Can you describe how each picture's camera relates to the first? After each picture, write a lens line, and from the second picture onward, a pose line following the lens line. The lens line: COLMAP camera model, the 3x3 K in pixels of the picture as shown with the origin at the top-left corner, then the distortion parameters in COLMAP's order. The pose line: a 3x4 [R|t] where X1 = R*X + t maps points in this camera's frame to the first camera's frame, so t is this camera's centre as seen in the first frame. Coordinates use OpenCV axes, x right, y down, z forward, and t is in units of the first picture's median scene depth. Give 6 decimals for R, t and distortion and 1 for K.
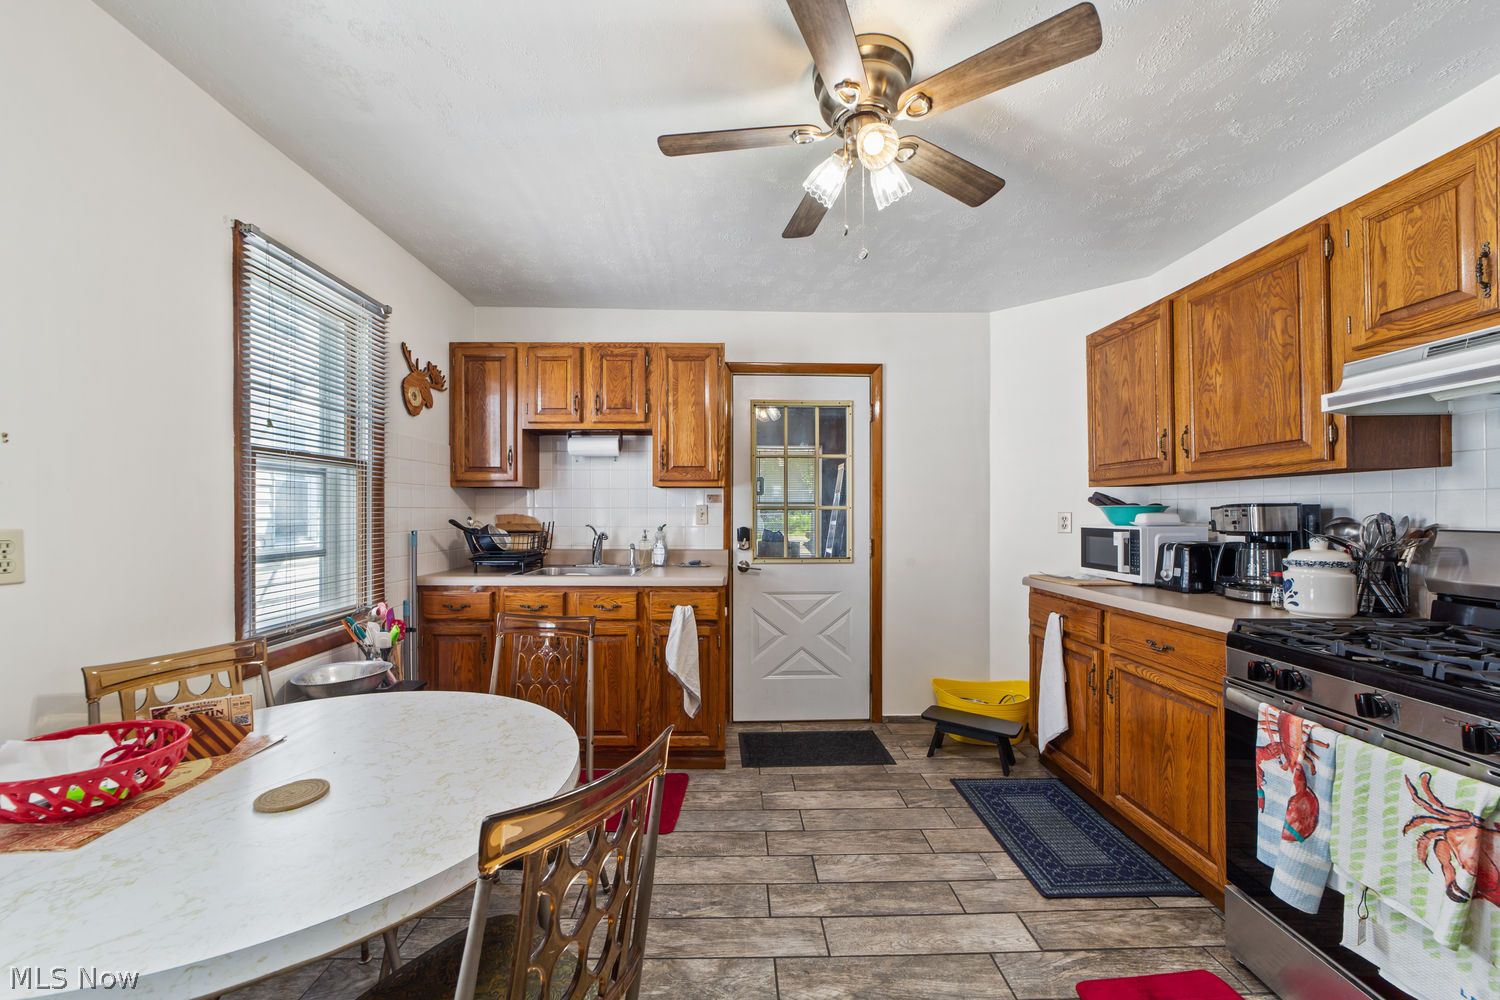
lens RADIAL K [[579.0, 0, 741.1], [0, 579.0, 508.4], [0, 0, 1]] dist [-0.011199, 0.001674]
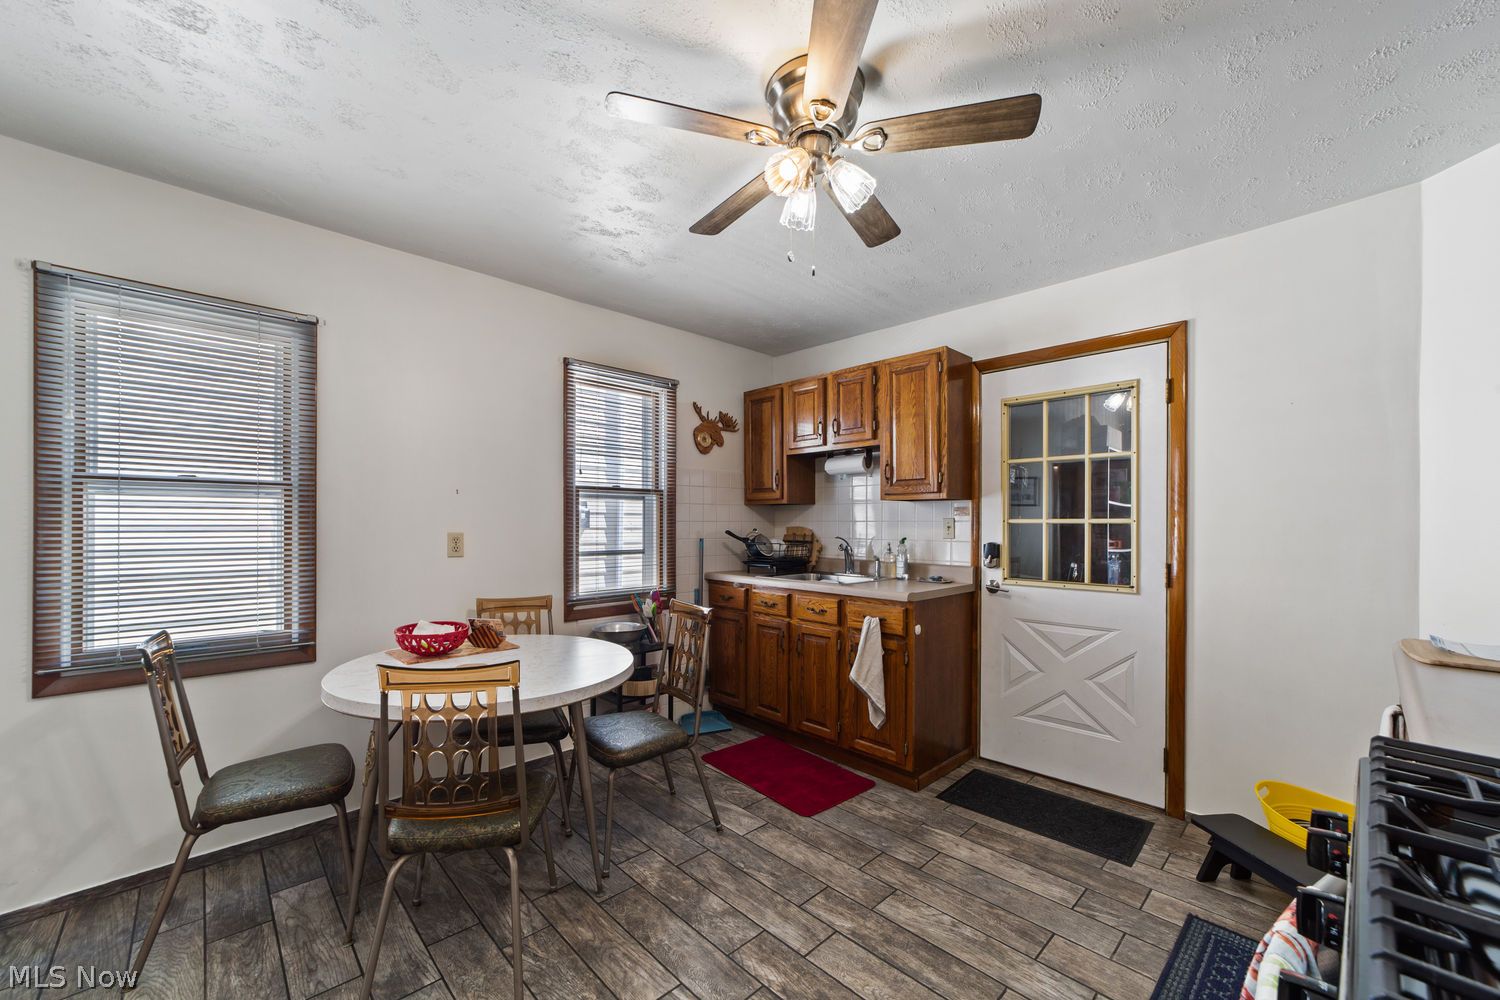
lens RADIAL K [[579.0, 0, 720.8], [0, 579.0, 520.1], [0, 0, 1]] dist [-0.011199, 0.001674]
pose [[0.666516, -0.002396, -0.745487, 0.432835], [0.002543, 0.999996, -0.000941, -0.003082], [0.745487, -0.001269, 0.666519, 0.105031]]
